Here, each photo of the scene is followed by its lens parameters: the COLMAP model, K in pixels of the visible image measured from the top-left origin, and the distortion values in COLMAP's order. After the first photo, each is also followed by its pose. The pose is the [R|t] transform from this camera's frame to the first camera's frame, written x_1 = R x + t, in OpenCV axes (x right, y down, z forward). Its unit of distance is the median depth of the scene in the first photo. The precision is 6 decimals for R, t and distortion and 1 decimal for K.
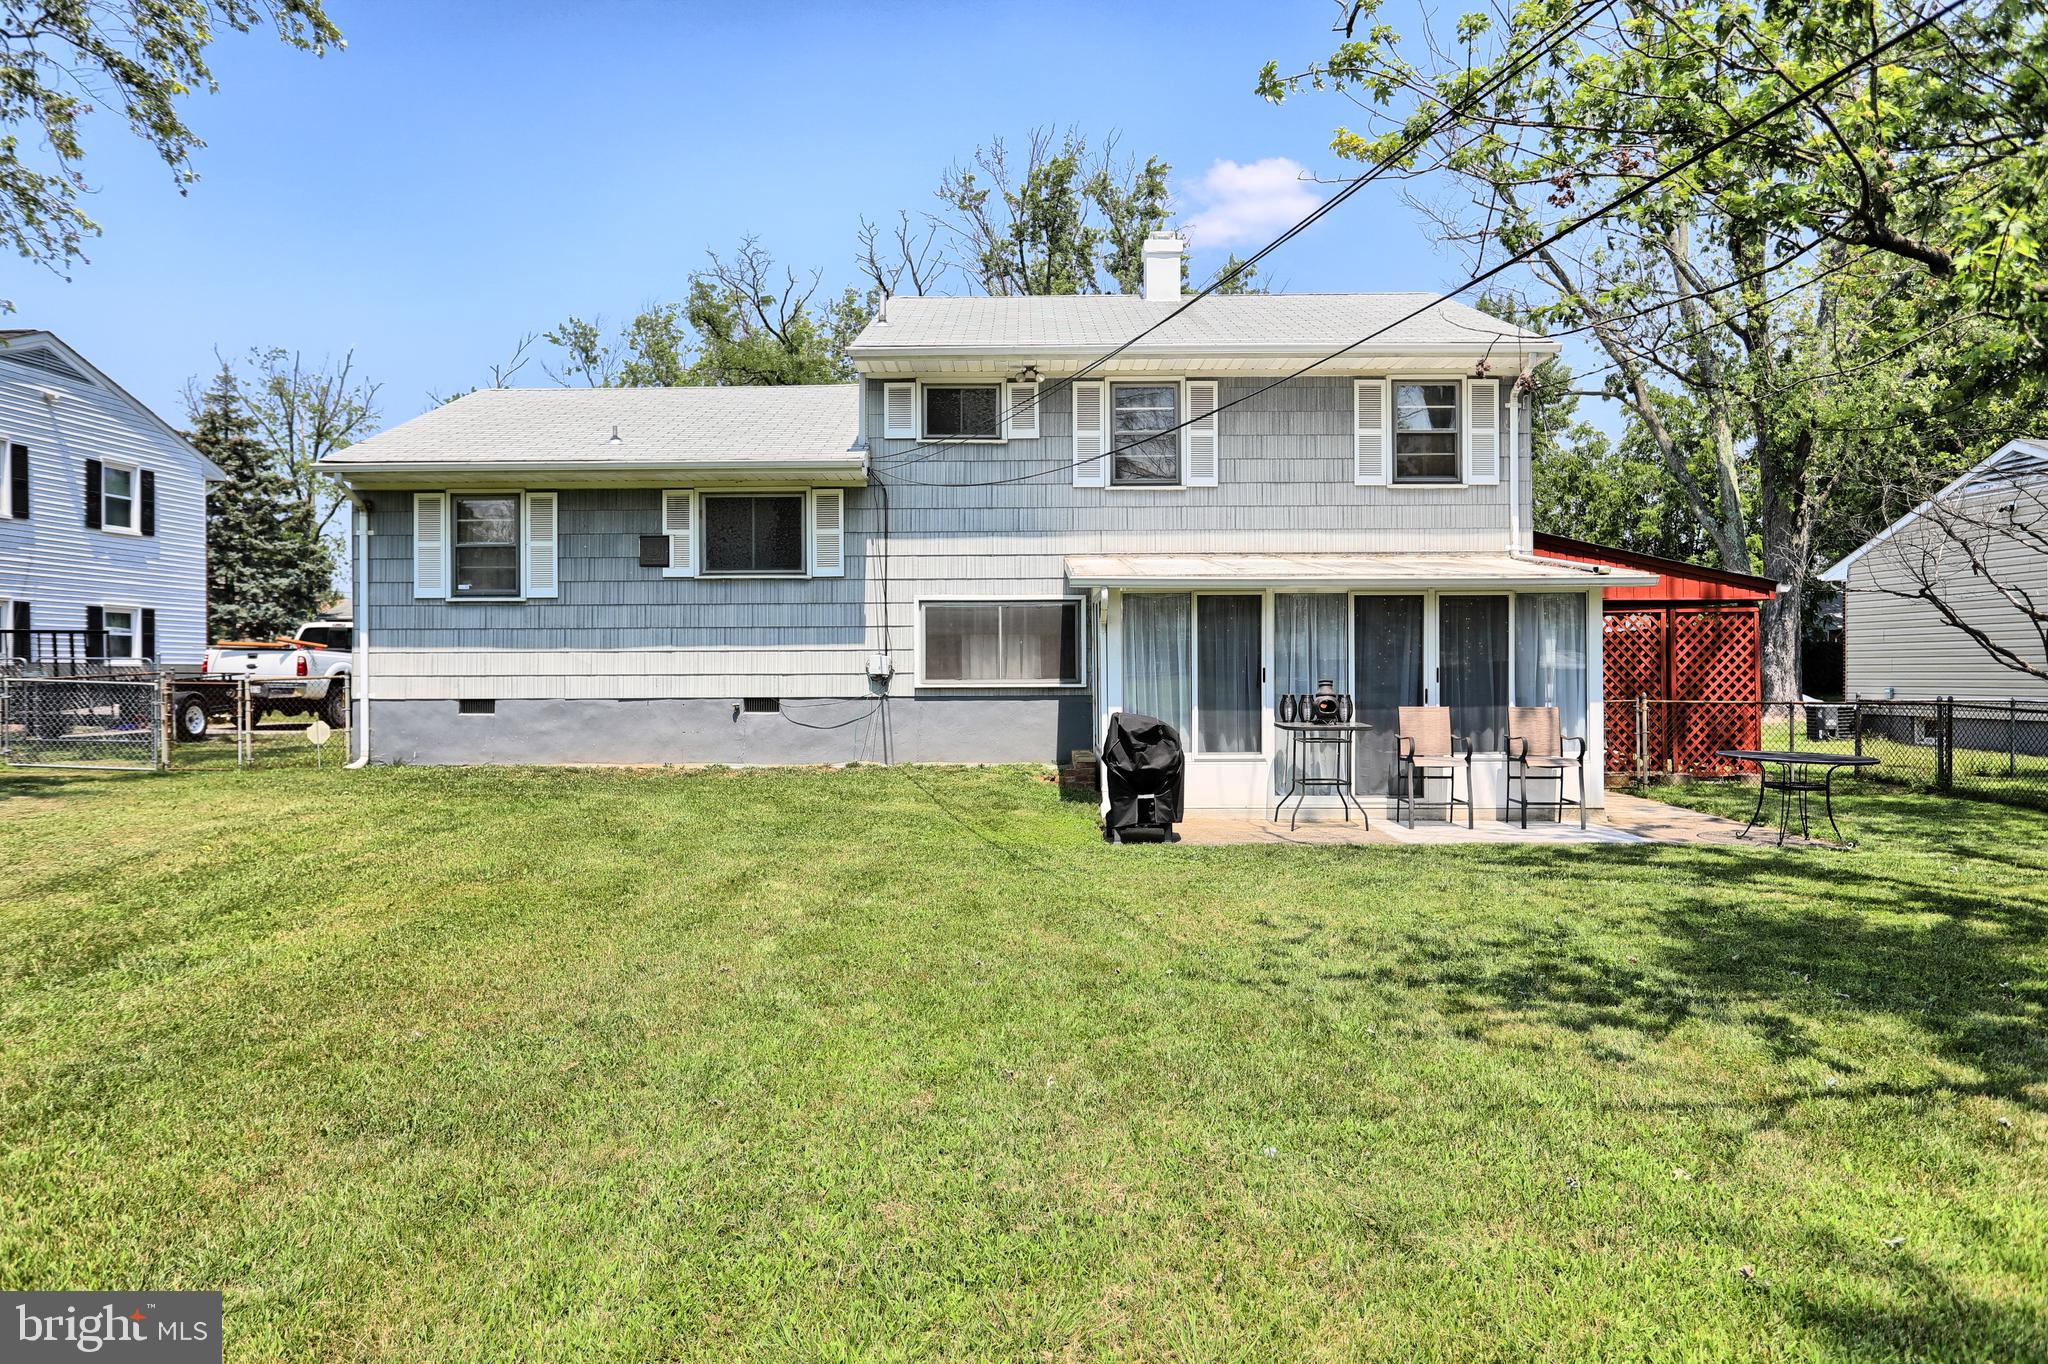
lens RADIAL K [[1419.6, 0, 1024.2], [0, 1419.6, 685.5], [0, 0, 1]] dist [-0.009531, 0.003679]
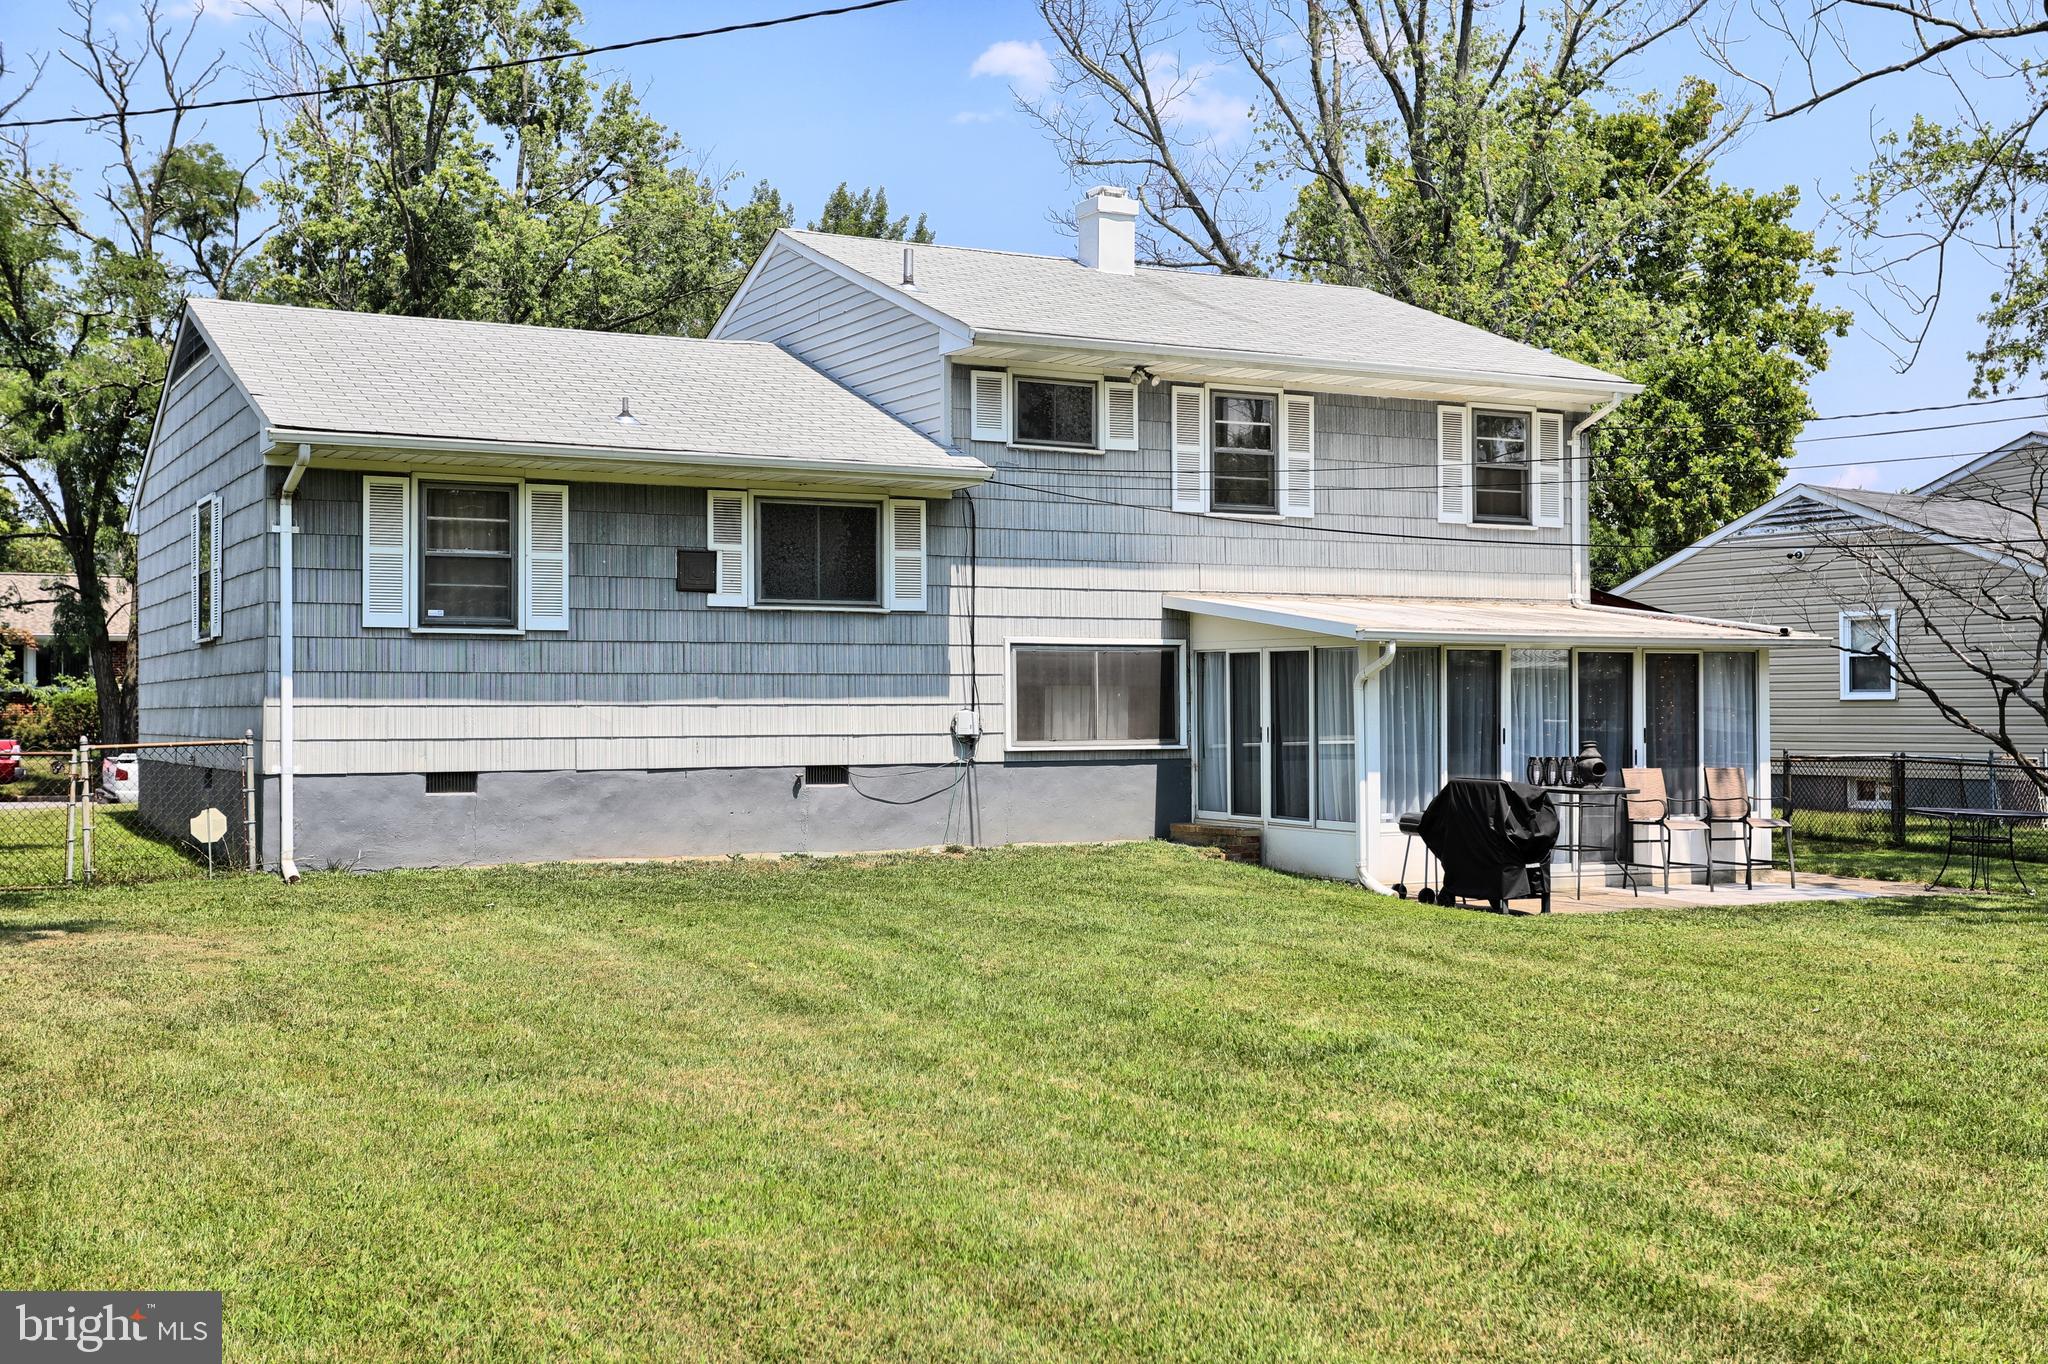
lens RADIAL K [[2221.6, 0, 1036.2], [0, 2221.6, 688.7], [0, 0, 1]] dist [0.061410, 0.000000]
pose [[0.878172, 0.006163, 0.478305, -0.664381], [0.004195, 0.999779, -0.020583, -0.007929], [-0.478326, 0.020082, 0.877953, -0.114175]]
